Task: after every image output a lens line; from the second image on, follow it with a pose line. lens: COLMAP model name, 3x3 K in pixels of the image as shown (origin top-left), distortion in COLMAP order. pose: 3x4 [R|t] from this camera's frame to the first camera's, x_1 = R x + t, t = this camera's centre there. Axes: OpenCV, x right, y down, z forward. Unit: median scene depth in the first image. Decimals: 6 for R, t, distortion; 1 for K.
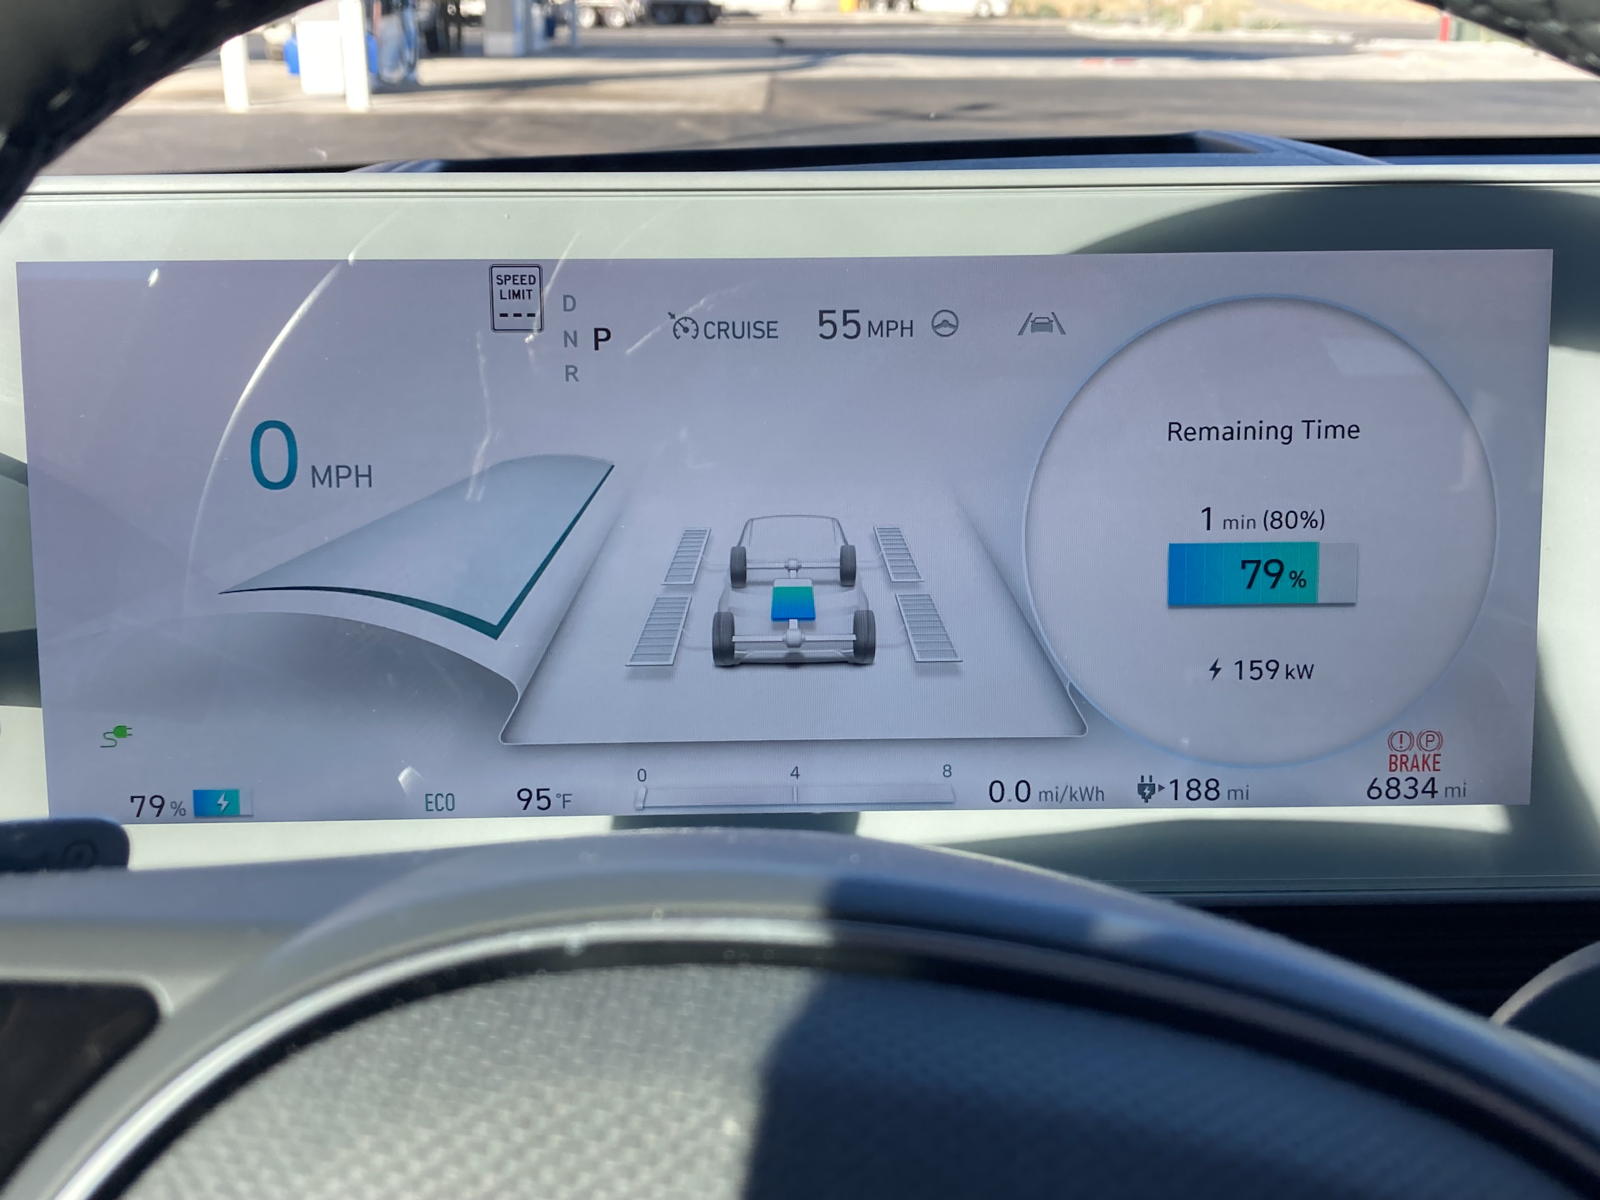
lens RADIAL K [[1875.3, 0, 800.0], [0, 1875.3, 600.0], [0, 0, 1]] dist [0.025527, 0.044815]
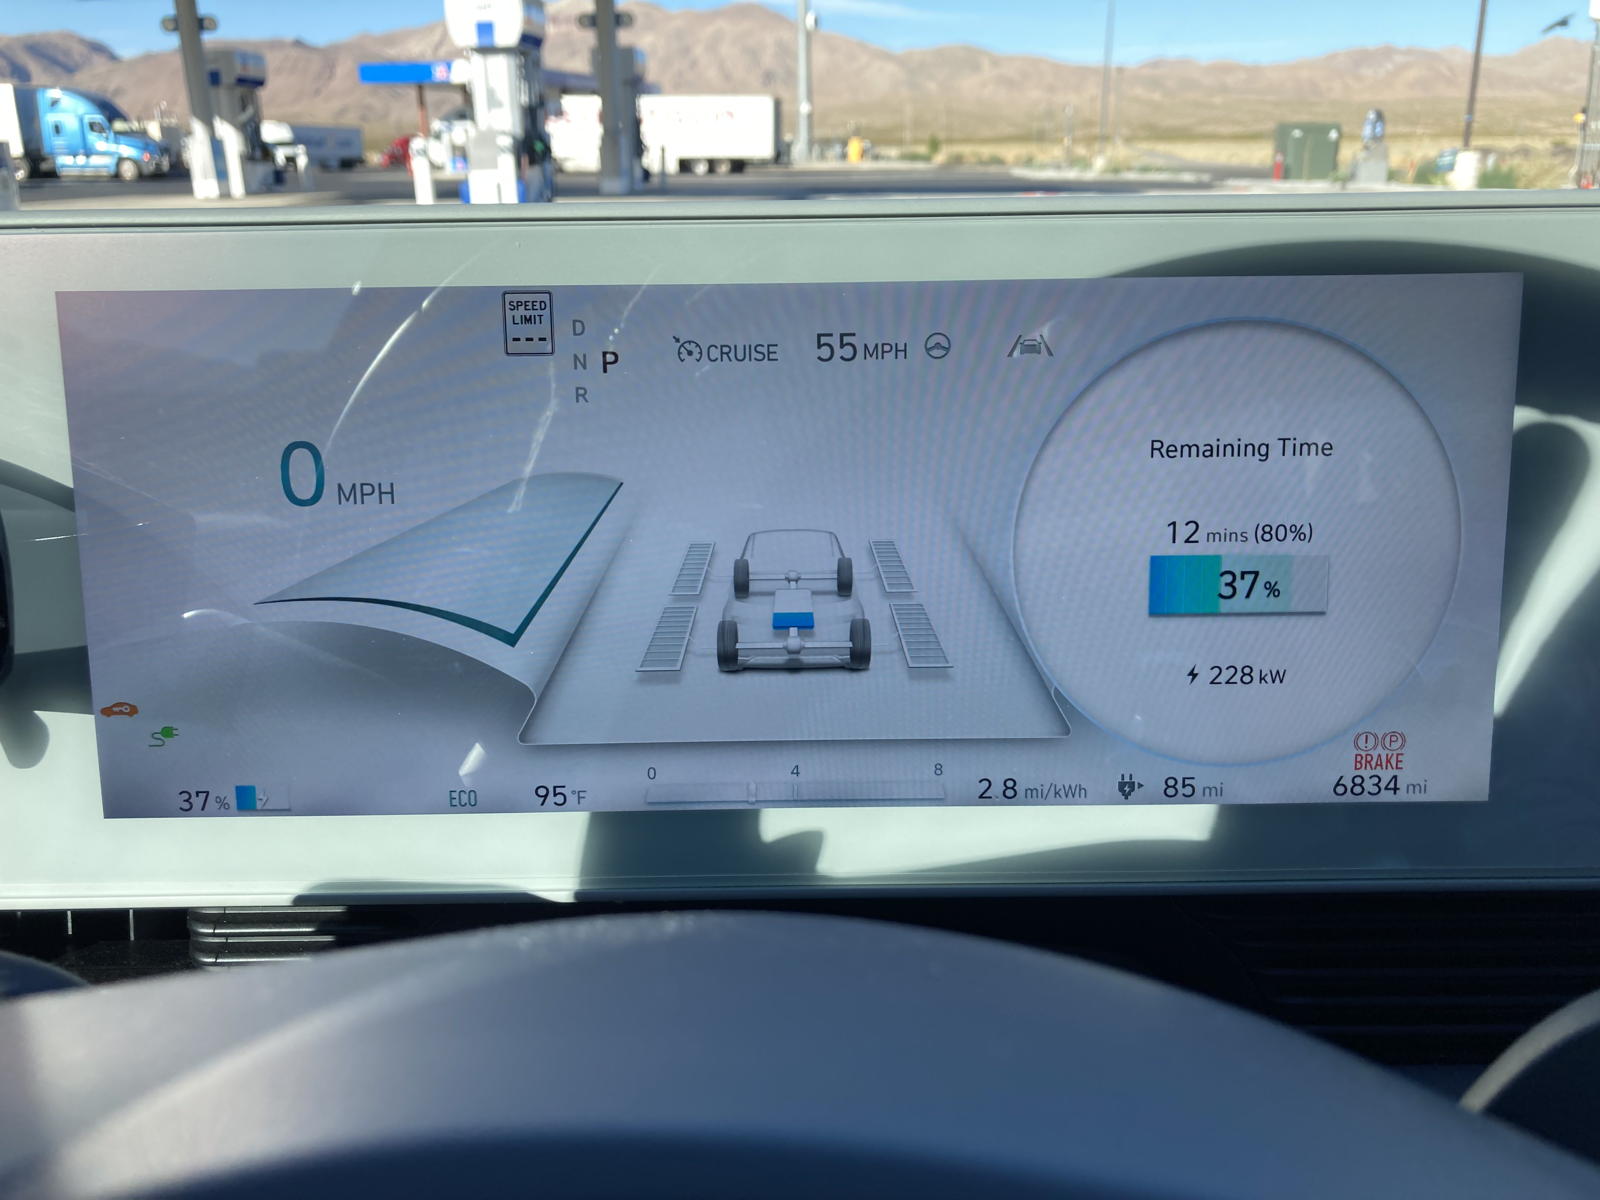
lens RADIAL K [[1291.1, 0, 788.5], [0, 1291.1, 594.4], [0, 0, 1]] dist [0.000578, -0.008929]
pose [[0.999729, -0.000295, -0.023261, 0.010776], [0.000559, 0.999936, 0.011343, -0.016864], [0.023256, -0.011352, 0.999665, 0.272269]]
